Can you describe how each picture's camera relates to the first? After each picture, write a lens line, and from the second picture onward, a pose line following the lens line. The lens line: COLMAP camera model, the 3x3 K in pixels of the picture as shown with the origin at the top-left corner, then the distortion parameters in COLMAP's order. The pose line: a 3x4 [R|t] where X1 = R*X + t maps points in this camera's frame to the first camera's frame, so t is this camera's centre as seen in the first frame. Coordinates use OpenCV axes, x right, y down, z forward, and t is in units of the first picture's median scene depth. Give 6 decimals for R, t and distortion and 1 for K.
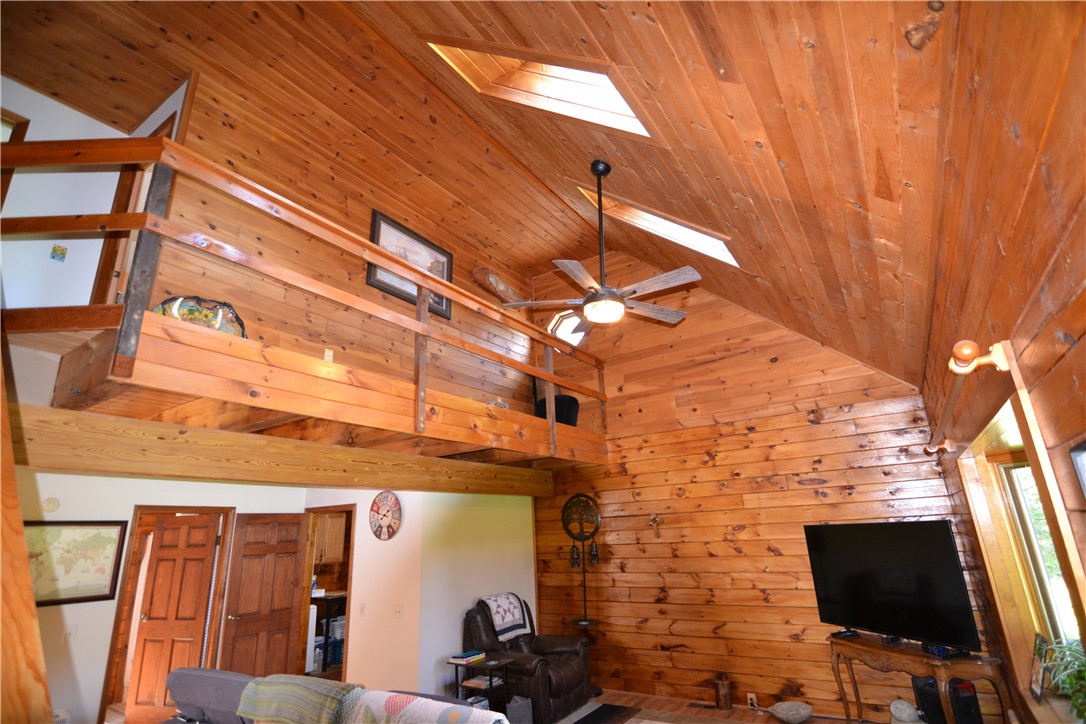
lens RADIAL K [[535.9, 0, 545.9], [0, 535.9, 354.6], [0, 0, 1]] dist [-0.009908, -0.006409]
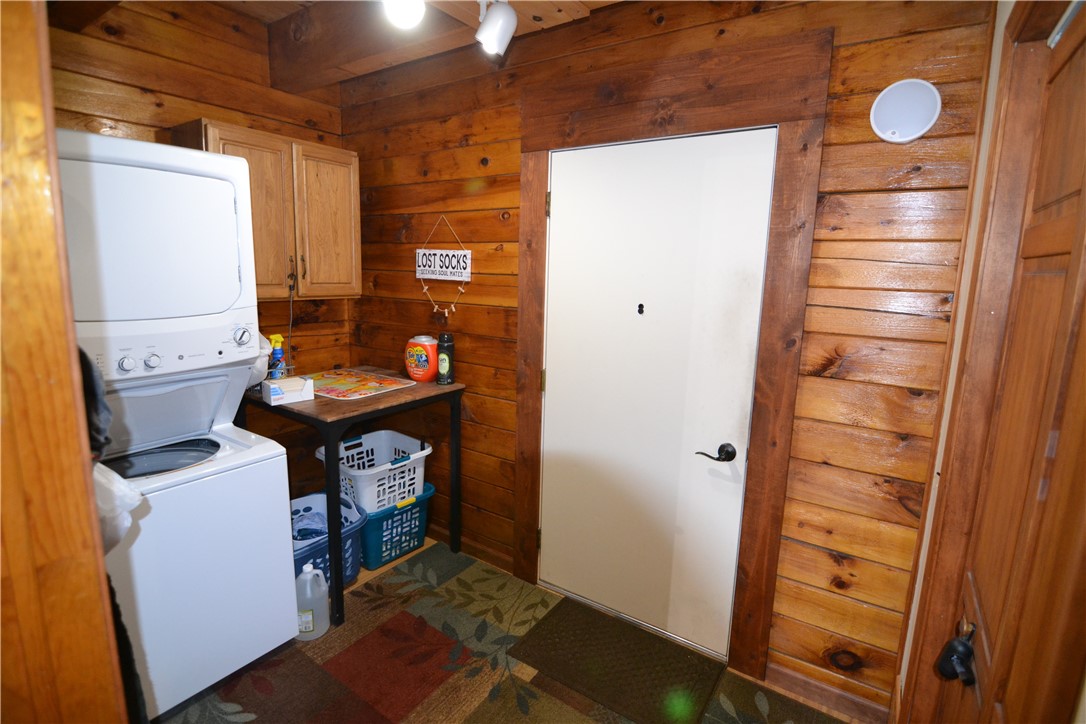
lens RADIAL K [[535.9, 0, 541.8], [0, 535.9, 360.4], [0, 0, 1]] dist [-0.009908, -0.006409]
pose [[0.997153, 0.075396, -0.000908, -0.419438], [-0.066416, 0.883964, 0.462814, 0.411960], [0.035697, -0.461436, 0.886455, 1.088674]]
